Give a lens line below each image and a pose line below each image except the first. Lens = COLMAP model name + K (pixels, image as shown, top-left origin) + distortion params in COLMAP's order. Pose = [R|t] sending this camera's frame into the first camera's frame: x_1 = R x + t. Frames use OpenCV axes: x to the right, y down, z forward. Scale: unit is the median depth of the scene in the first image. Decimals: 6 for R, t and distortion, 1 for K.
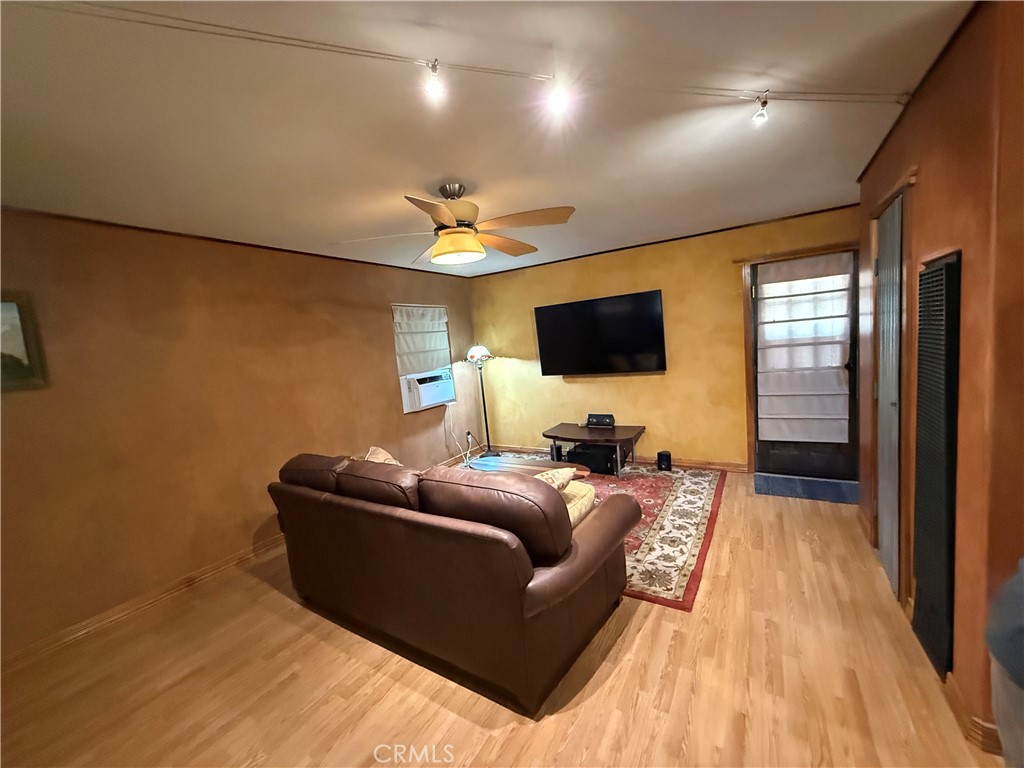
lens RADIAL K [[403.4, 0, 512.0], [0, 403.4, 384.0], [0, 0, 1]] dist [0.001791, 0.000152]
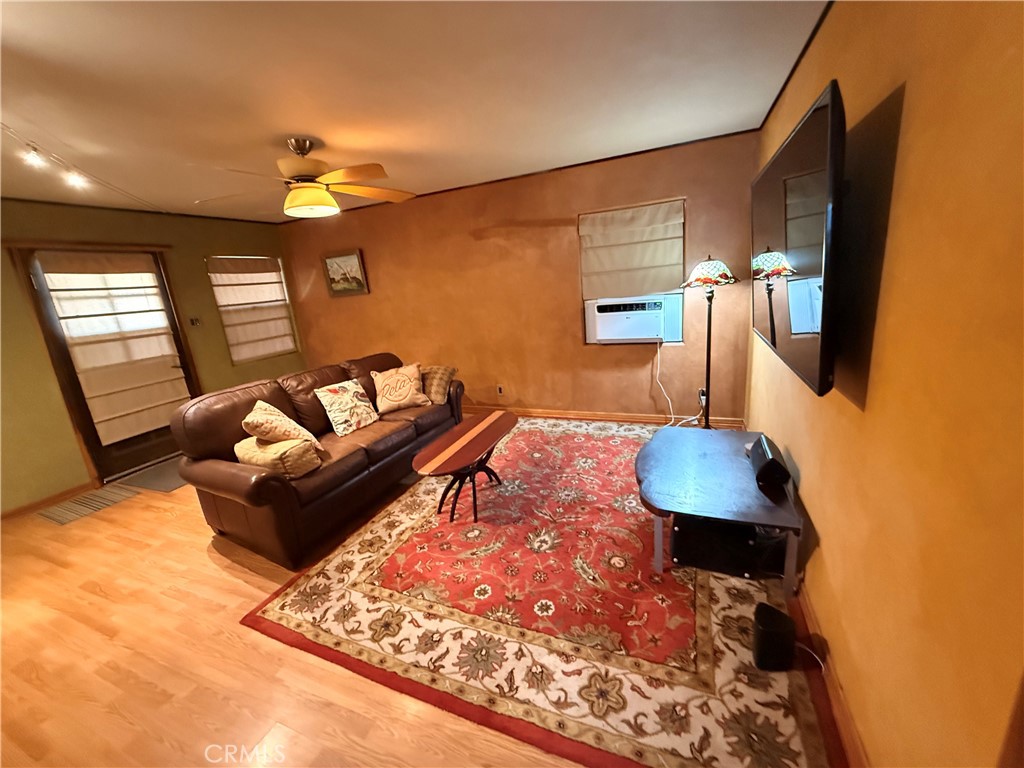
lens RADIAL K [[407.4, 0, 512.0], [0, 407.4, 384.0], [0, 0, 1]] dist [-0.000222, -0.000098]
pose [[0.154648, 0.311401, -0.937610, 0.741532], [-0.026938, 0.950004, 0.311074, -0.148305], [0.987602, -0.022850, 0.155305, 0.890785]]
